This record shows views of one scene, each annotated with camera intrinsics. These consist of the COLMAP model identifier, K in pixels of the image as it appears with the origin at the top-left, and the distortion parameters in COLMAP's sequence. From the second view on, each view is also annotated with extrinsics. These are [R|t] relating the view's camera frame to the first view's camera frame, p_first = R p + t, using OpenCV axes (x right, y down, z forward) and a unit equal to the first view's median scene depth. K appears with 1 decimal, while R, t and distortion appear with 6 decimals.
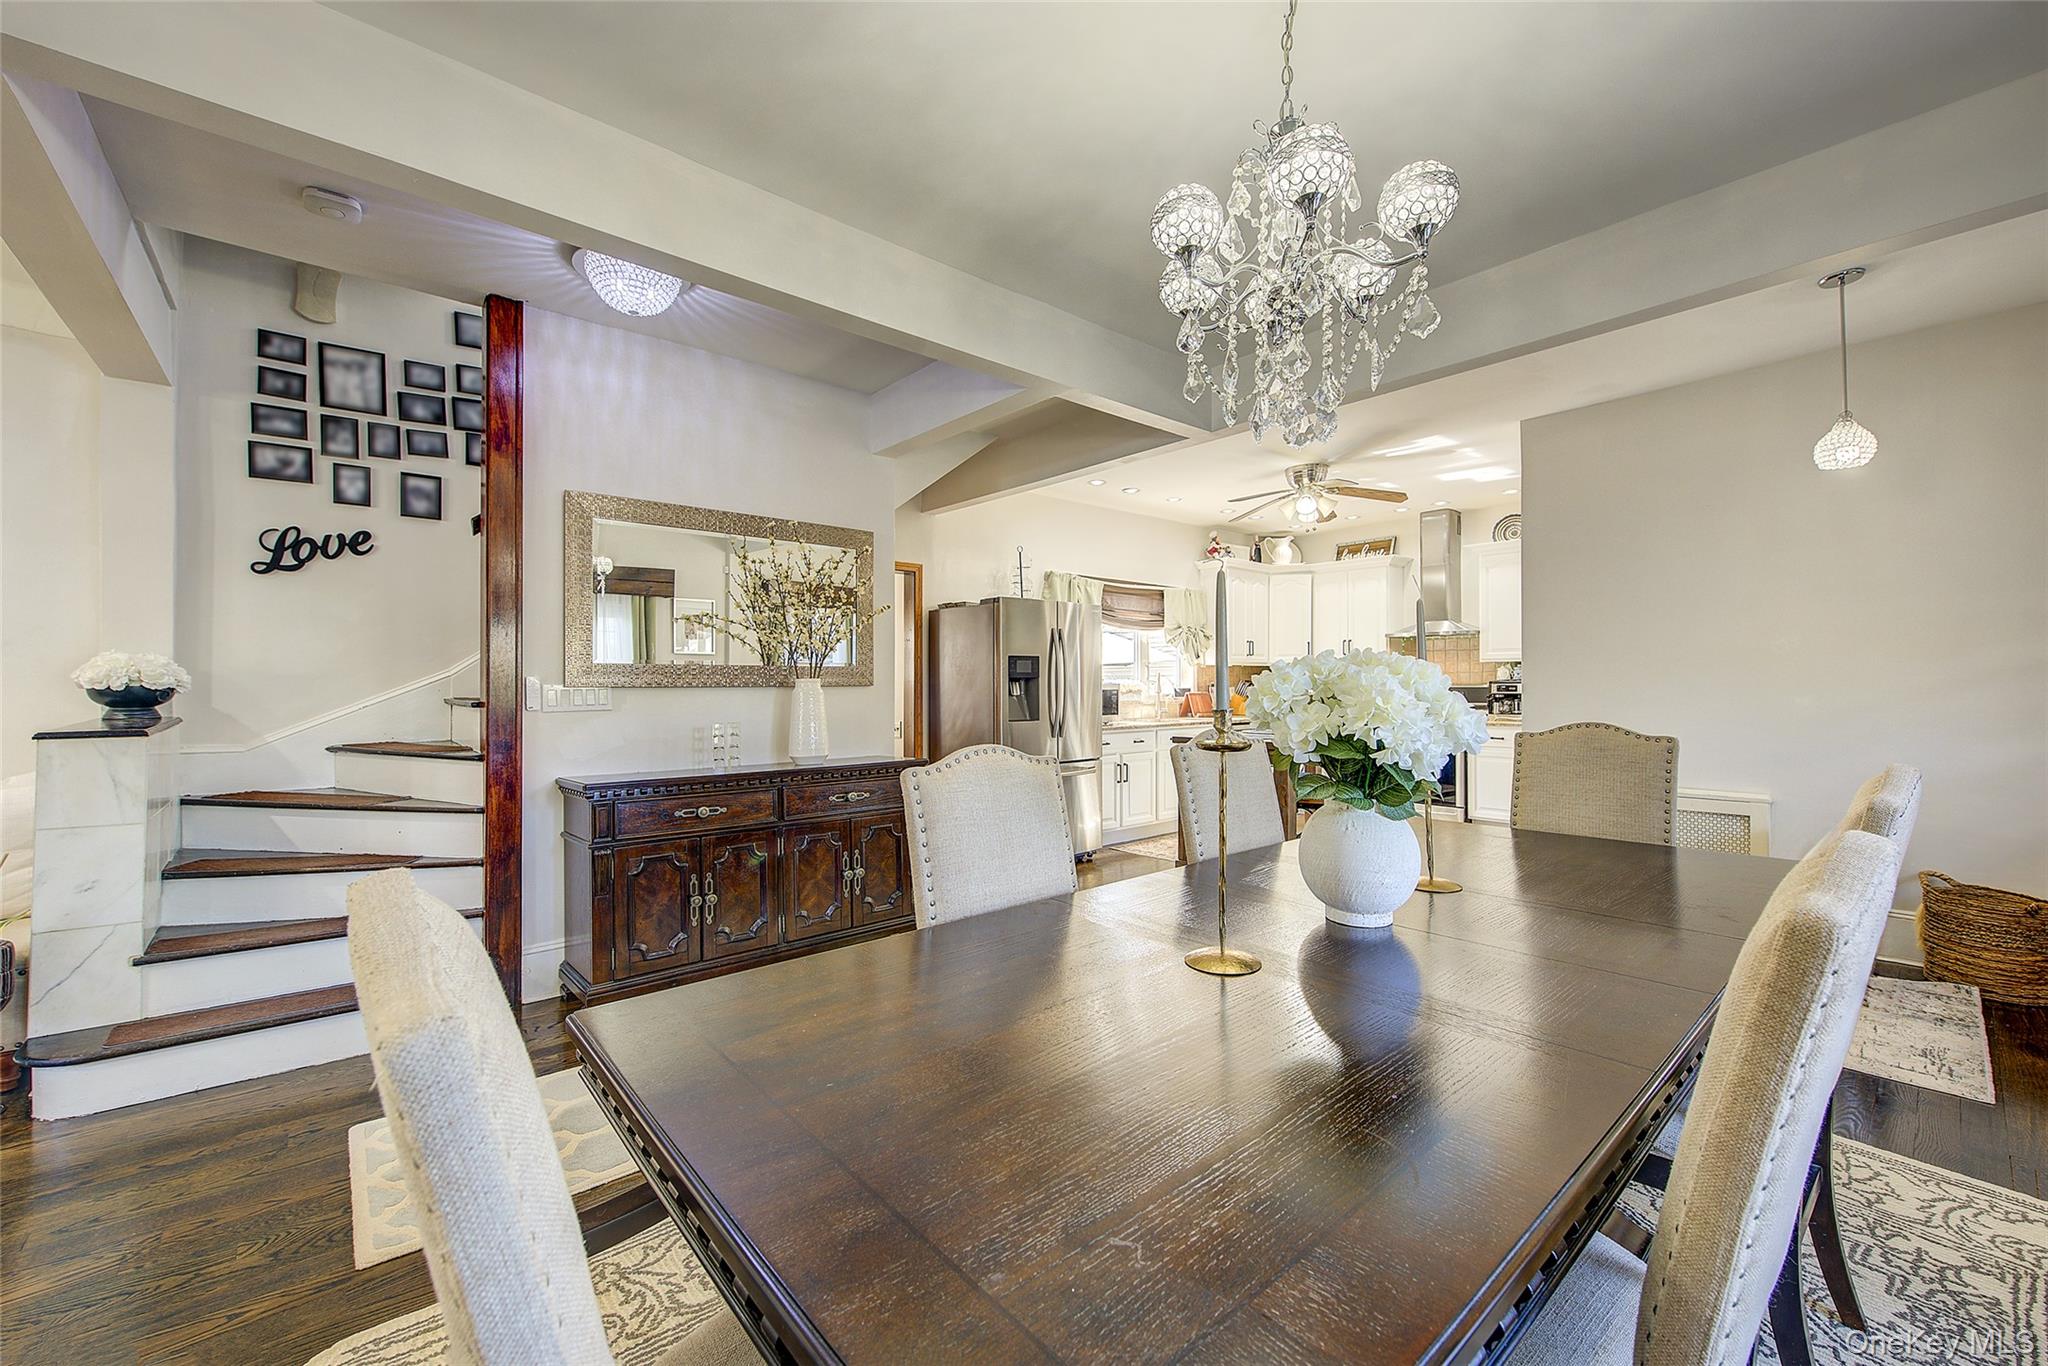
lens RADIAL K [[813.2, 0, 1034.1], [0, 813.2, 686.4], [0, 0, 1]] dist [0.000783, 0.000285]
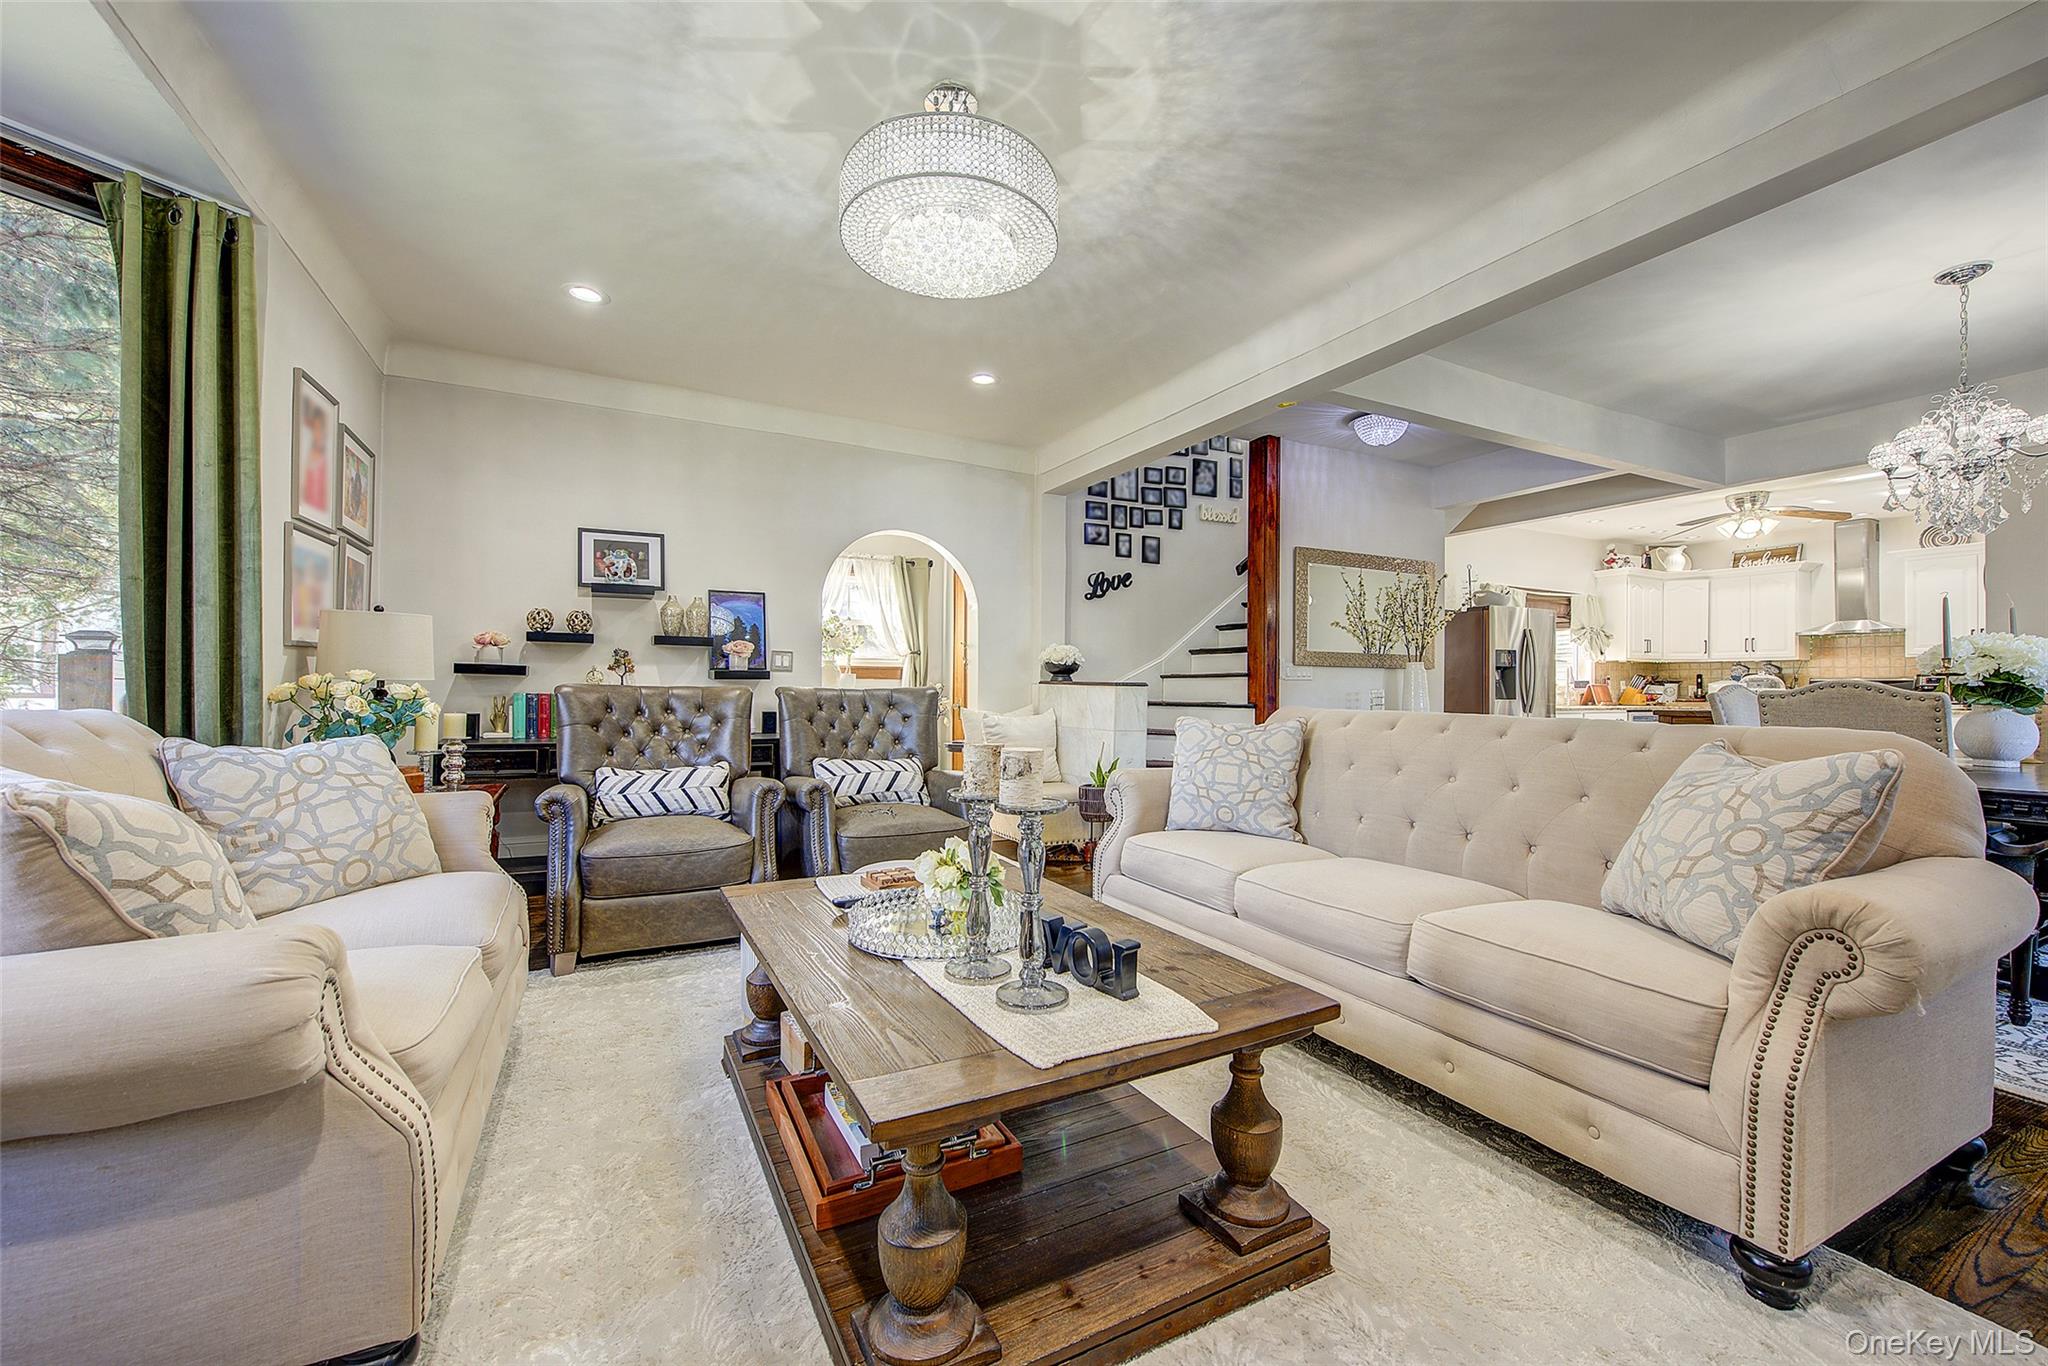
lens RADIAL K [[813.2, 0, 1021.4], [0, 813.2, 689.8], [0, 0, 1]] dist [0.000783, 0.000285]
pose [[0.969324, 0.010399, -0.245566, -0.617211], [-0.010838, 0.999941, -0.000435, 0.049934], [0.245547, 0.003083, 0.969380, -0.651669]]
